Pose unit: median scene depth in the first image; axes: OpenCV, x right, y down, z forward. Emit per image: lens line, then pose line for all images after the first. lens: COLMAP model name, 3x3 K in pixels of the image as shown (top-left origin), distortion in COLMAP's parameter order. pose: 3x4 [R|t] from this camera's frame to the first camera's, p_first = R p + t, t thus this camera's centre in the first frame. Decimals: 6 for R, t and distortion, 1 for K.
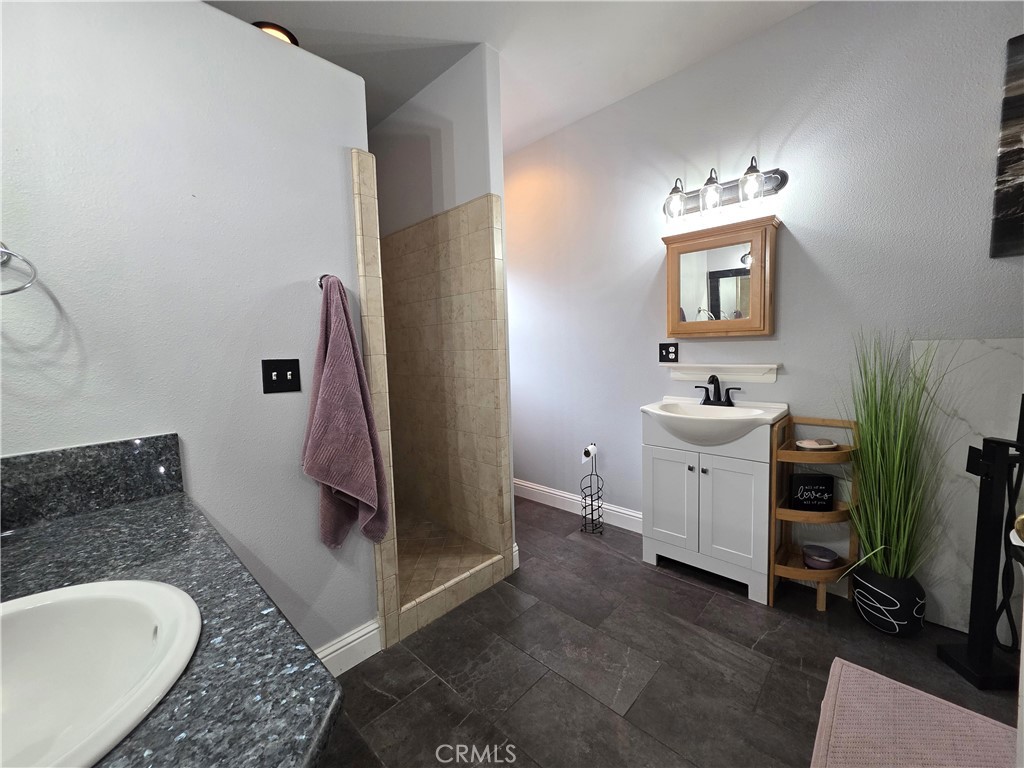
lens RADIAL K [[410.6, 0, 512.9], [0, 410.6, 381.3], [0, 0, 1]] dist [0.001001, 0.000854]
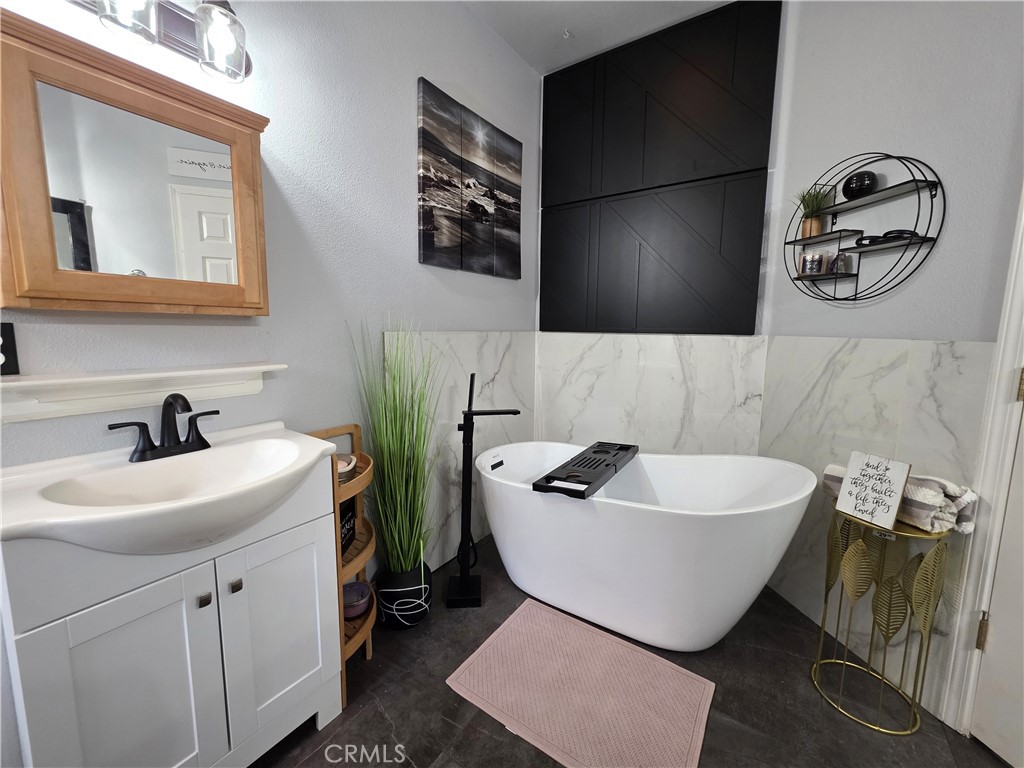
lens RADIAL K [[410.6, 0, 511.8], [0, 410.6, 379.1], [0, 0, 1]] dist [0.001001, 0.000854]
pose [[-0.157539, -0.092983, 0.983125, -0.049325], [0.074114, 0.991636, 0.105664, -0.055878], [-0.984728, 0.089510, -0.149330, 0.708951]]
